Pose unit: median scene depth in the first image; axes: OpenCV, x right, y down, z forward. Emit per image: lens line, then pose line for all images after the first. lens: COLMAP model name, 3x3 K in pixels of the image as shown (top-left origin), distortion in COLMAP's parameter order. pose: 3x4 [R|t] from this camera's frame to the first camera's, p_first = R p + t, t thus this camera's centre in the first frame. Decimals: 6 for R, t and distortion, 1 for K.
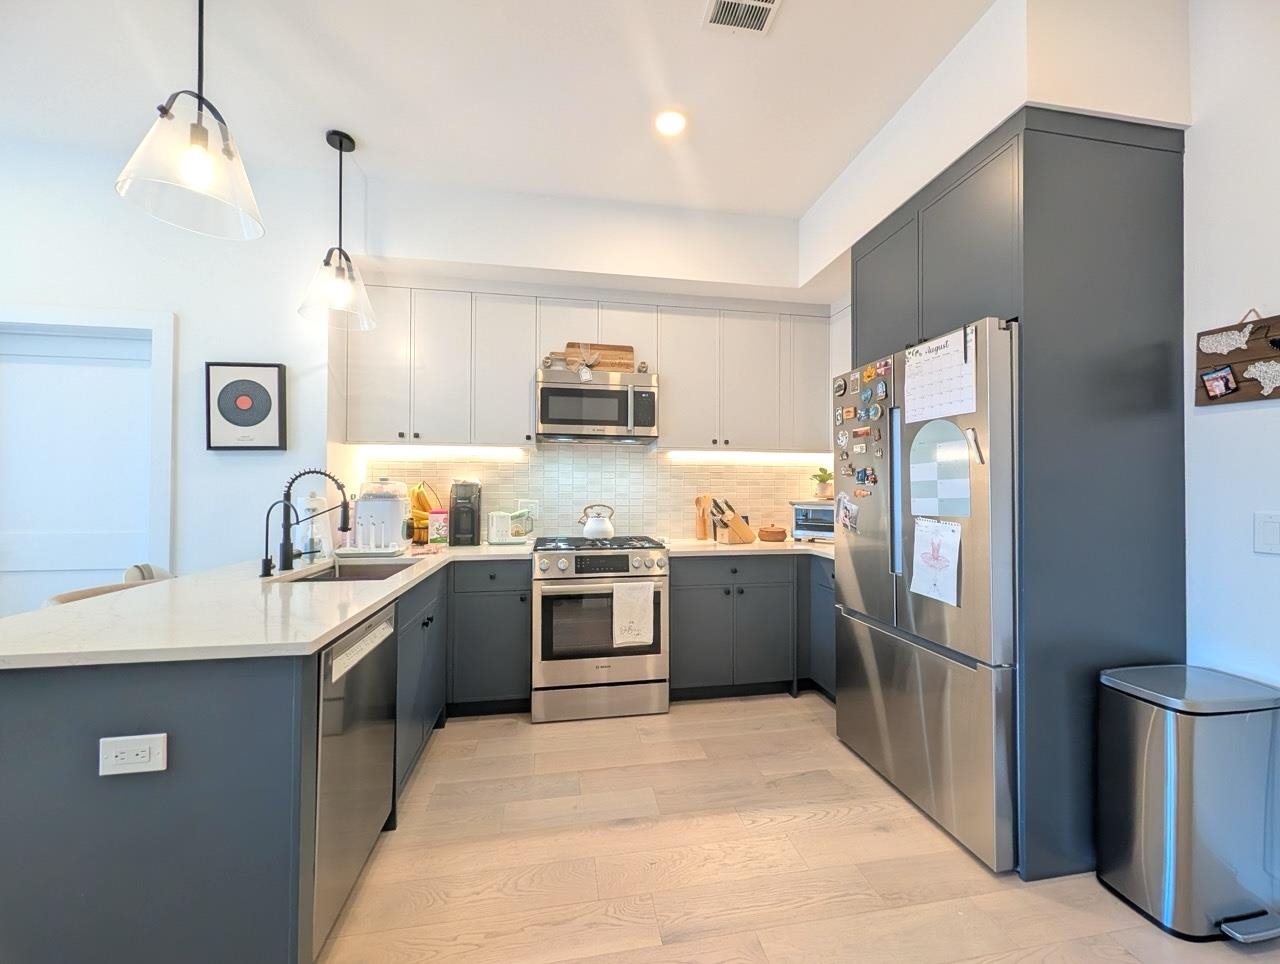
lens RADIAL K [[491.5, 0, 642.2], [0, 491.5, 482.8], [0, 0, 1]] dist [-0.001354, 0.000758]
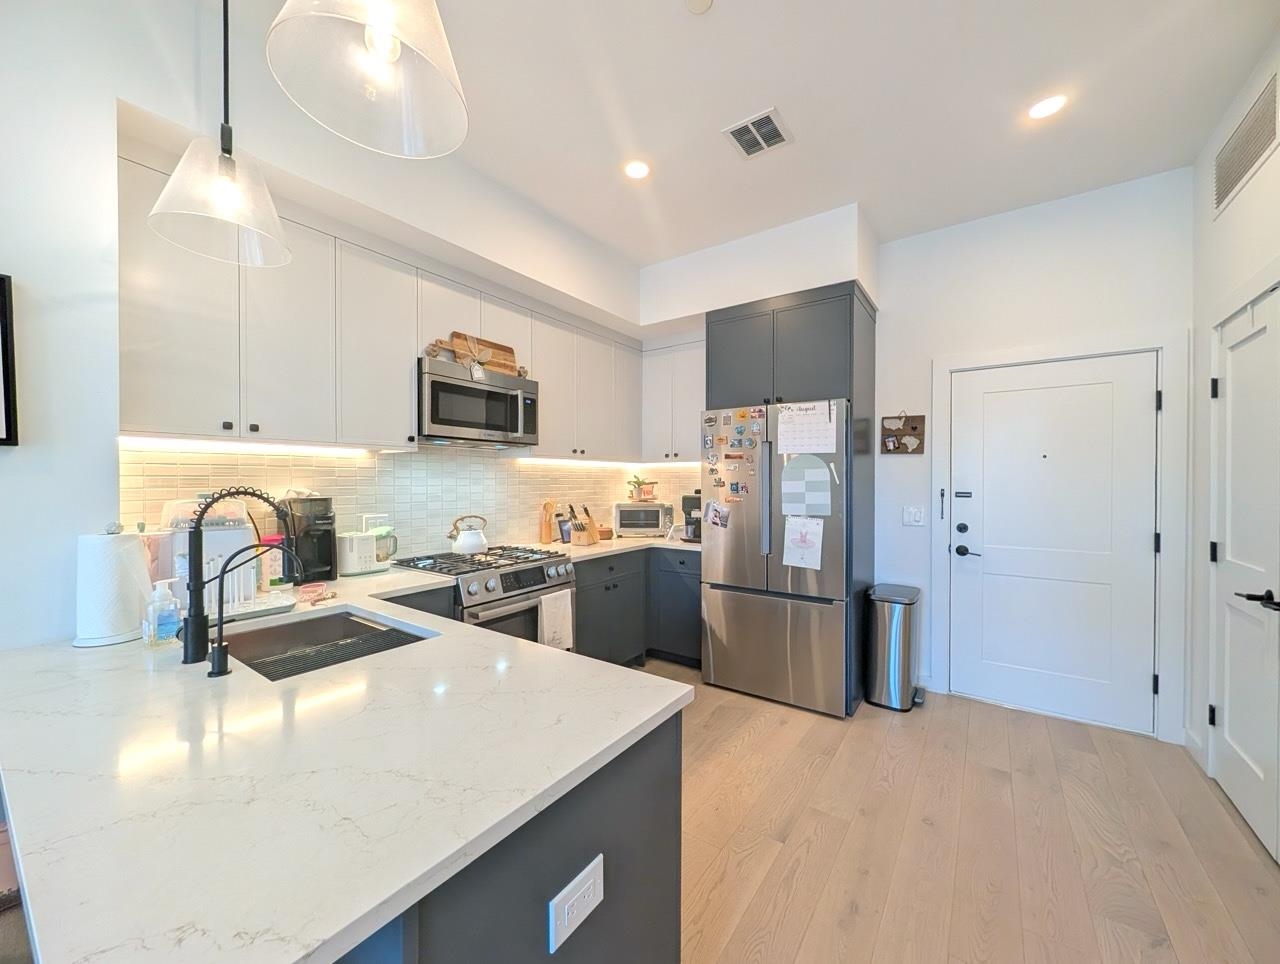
lens RADIAL K [[491.5, 0, 641.7], [0, 491.5, 483.6], [0, 0, 1]] dist [-0.001354, 0.000758]
pose [[0.709643, -0.006941, 0.704527, -0.587341], [-0.006468, 0.999845, 0.016365, -0.037087], [-0.704531, -0.016170, 0.709488, 0.162728]]
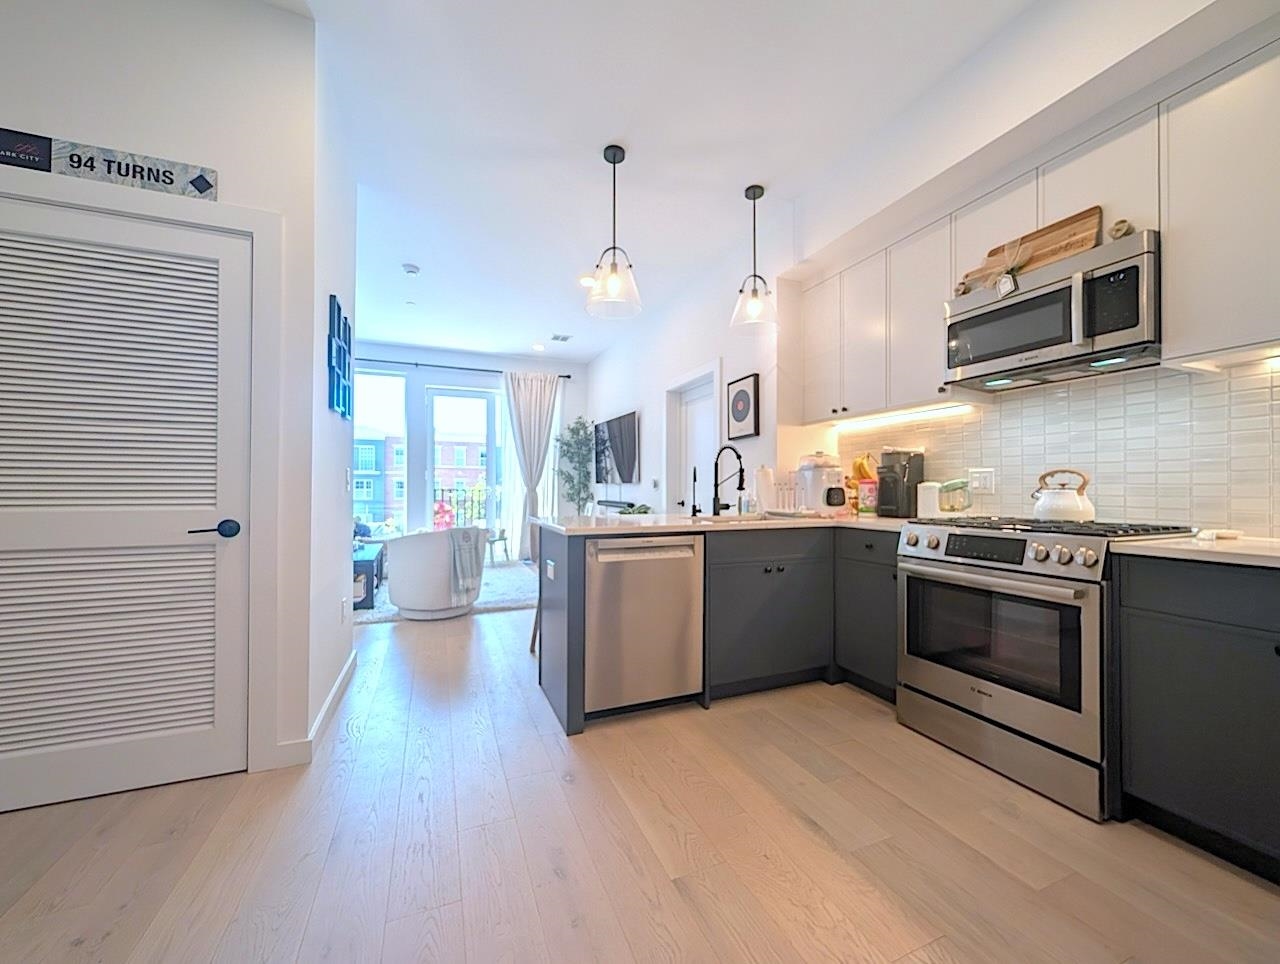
lens RADIAL K [[491.5, 0, 643.7], [0, 491.5, 483.3], [0, 0, 1]] dist [-0.001354, 0.000758]
pose [[0.223364, -0.013684, -0.974639, 0.499049], [0.012308, 0.999861, -0.011218, 0.073127], [0.974657, -0.009490, 0.223502, 0.361603]]
